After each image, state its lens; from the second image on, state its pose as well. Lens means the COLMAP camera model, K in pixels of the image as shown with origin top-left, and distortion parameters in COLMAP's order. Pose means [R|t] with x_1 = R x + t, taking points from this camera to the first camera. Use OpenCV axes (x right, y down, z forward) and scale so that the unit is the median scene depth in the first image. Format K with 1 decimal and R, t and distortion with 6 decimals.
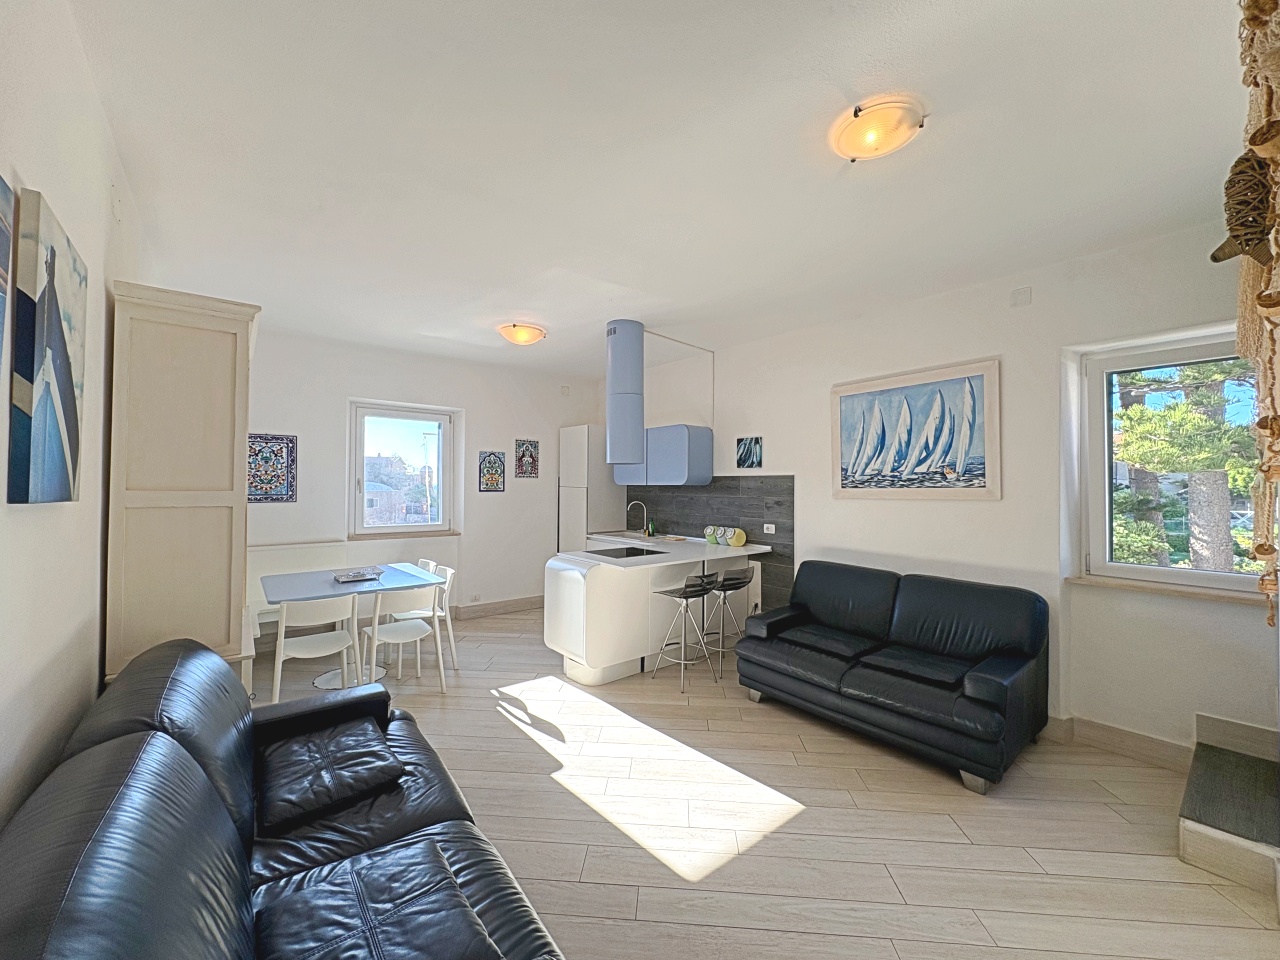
lens RADIAL K [[508.2, 0, 640.0], [0, 508.2, 480.0], [0, 0, 1]] dist [-0.000752, 0.000263]
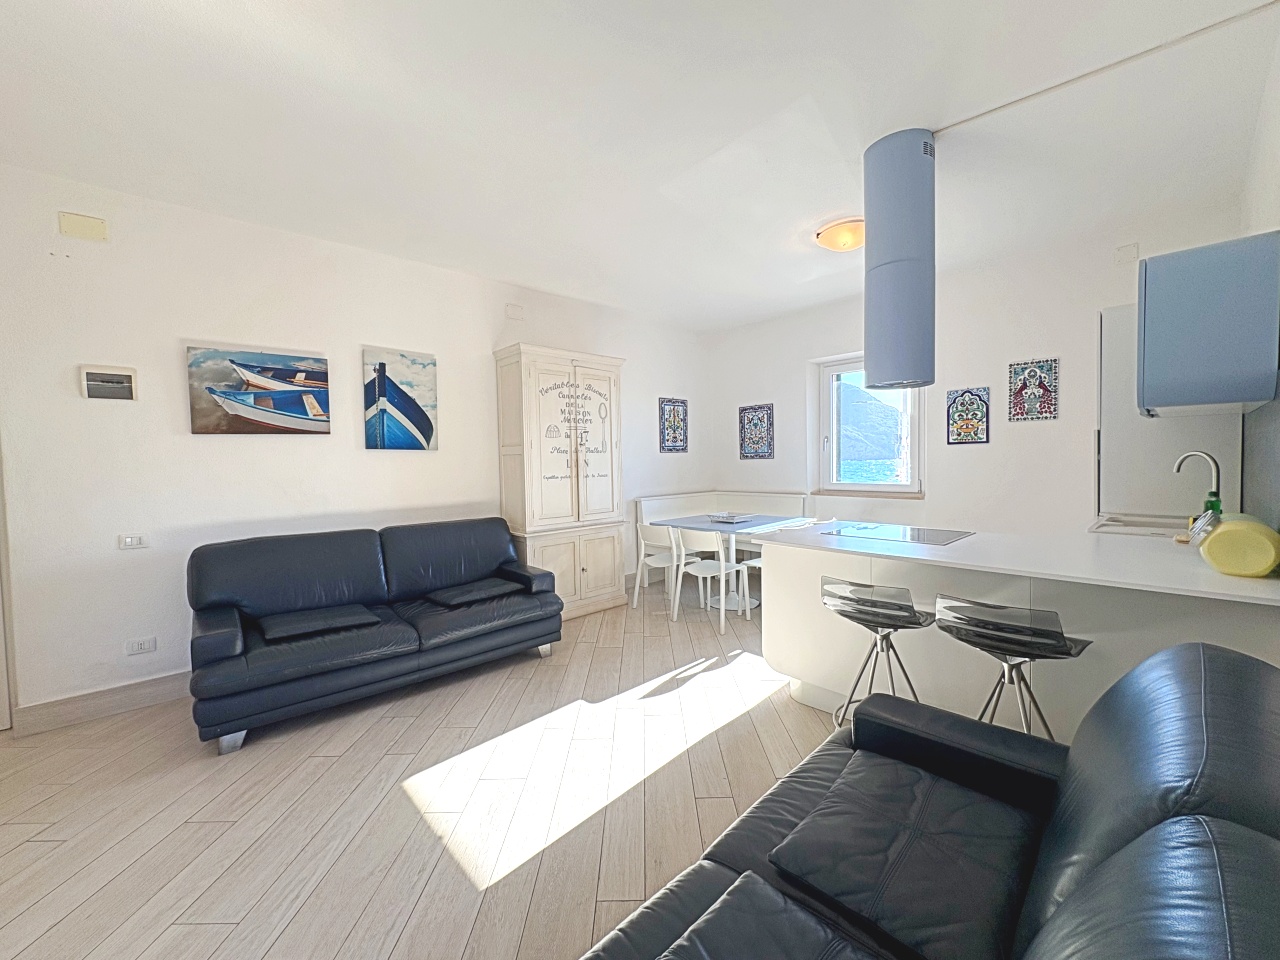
lens RADIAL K [[508.2, 0, 640.0], [0, 508.2, 480.0], [0, 0, 1]] dist [-0.000752, 0.000263]
pose [[0.063501, 0.029242, -0.997553, 0.580858], [0.030057, 0.999061, 0.031199, 0.053835], [0.997529, -0.031965, 0.062562, 0.692895]]
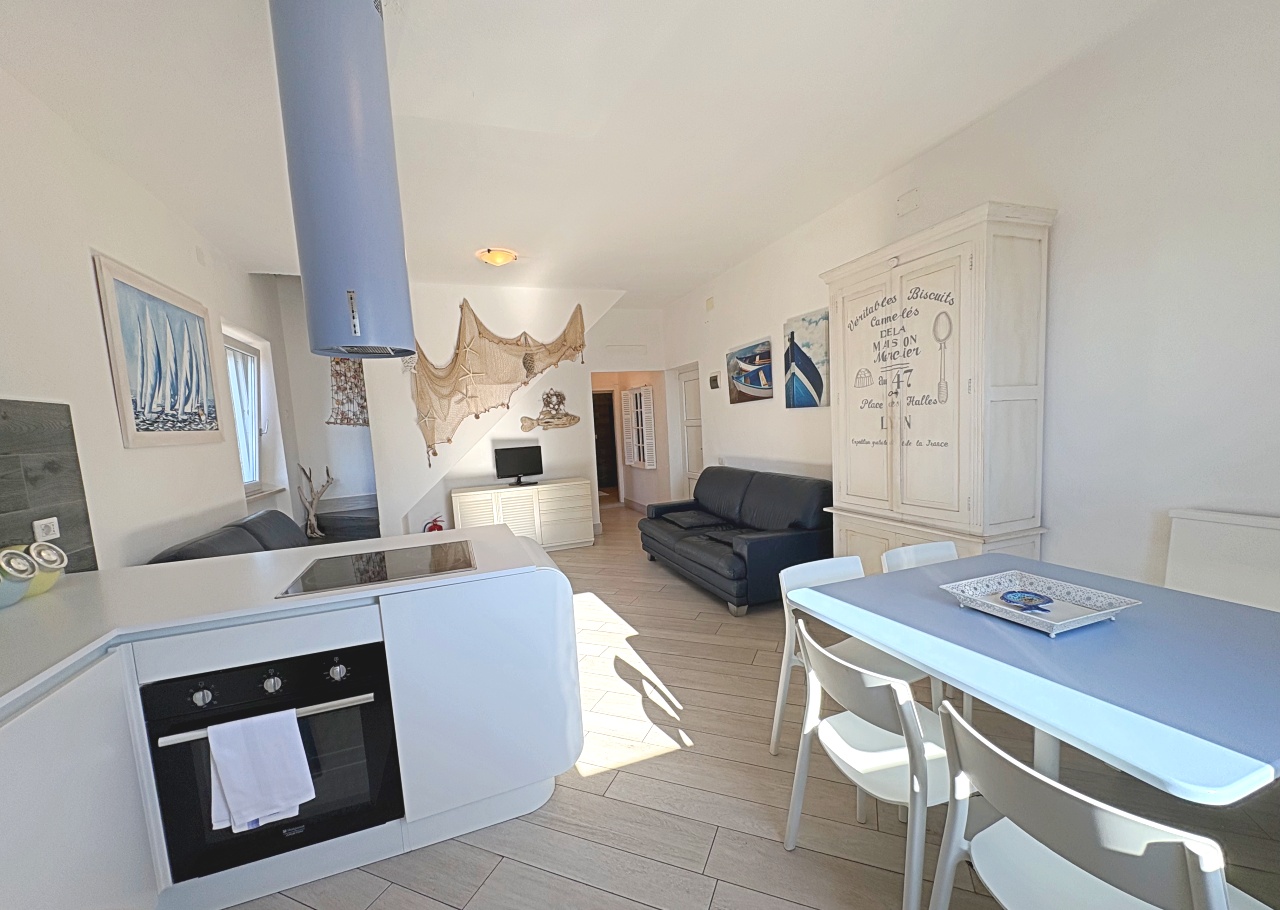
lens RADIAL K [[511.0, 0, 640.5], [0, 511.0, 479.8], [0, 0, 1]] dist [-0.000403, -0.000020]
pose [[-0.945164, 0.009087, 0.326469, -0.392395], [0.044952, 0.993719, 0.102483, 0.038896], [-0.323487, 0.111539, -0.939636, 1.401707]]
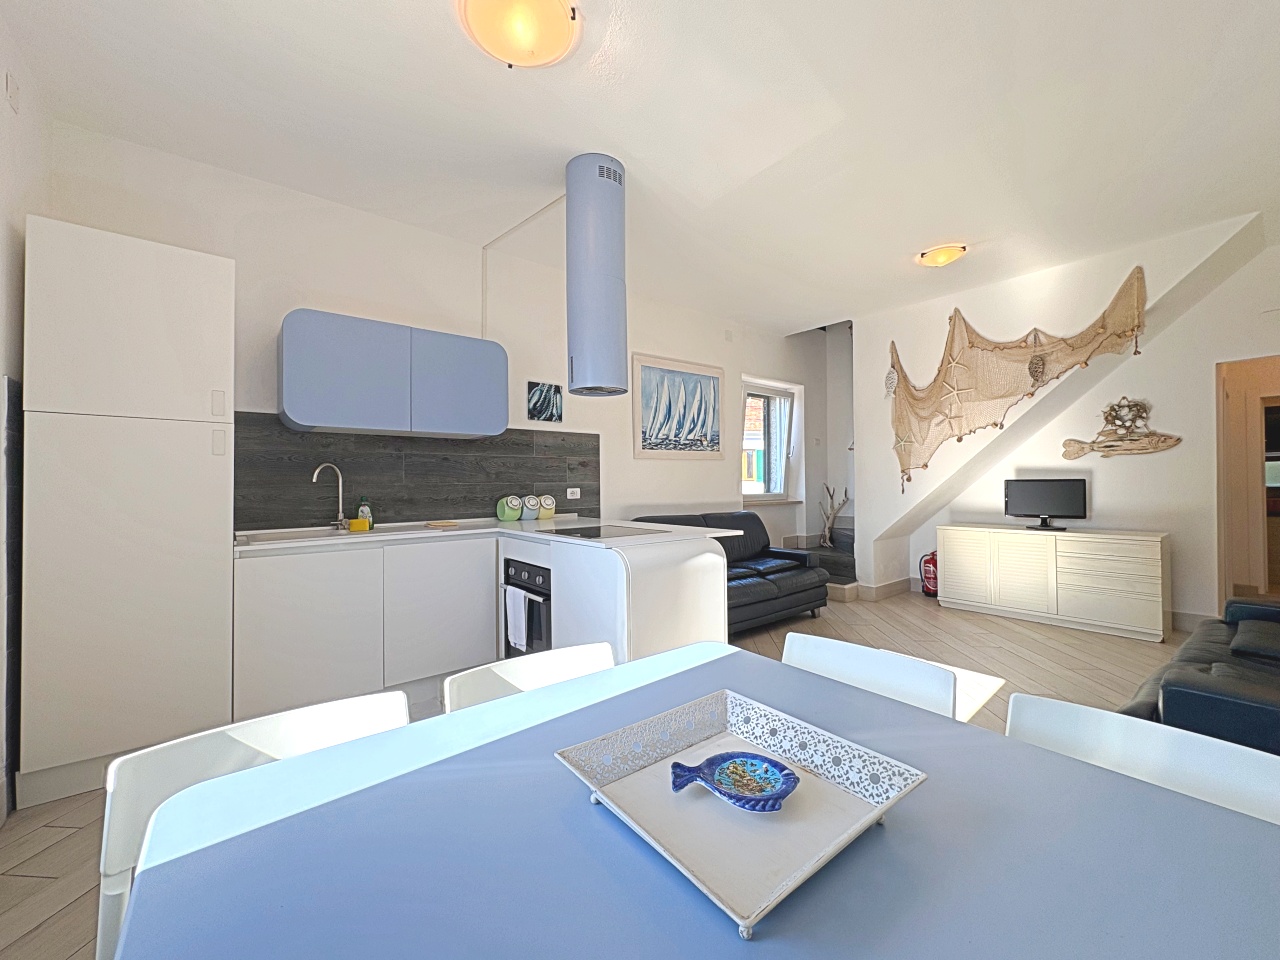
lens RADIAL K [[508.2, 0, 640.0], [0, 508.2, 480.0], [0, 0, 1]] dist [-0.000752, 0.000263]
pose [[0.016077, 0.000048, 0.999871, -0.701002], [-0.001002, 0.999999, -0.000032, 0.082766], [-0.999870, -0.001001, 0.016077, 0.991923]]
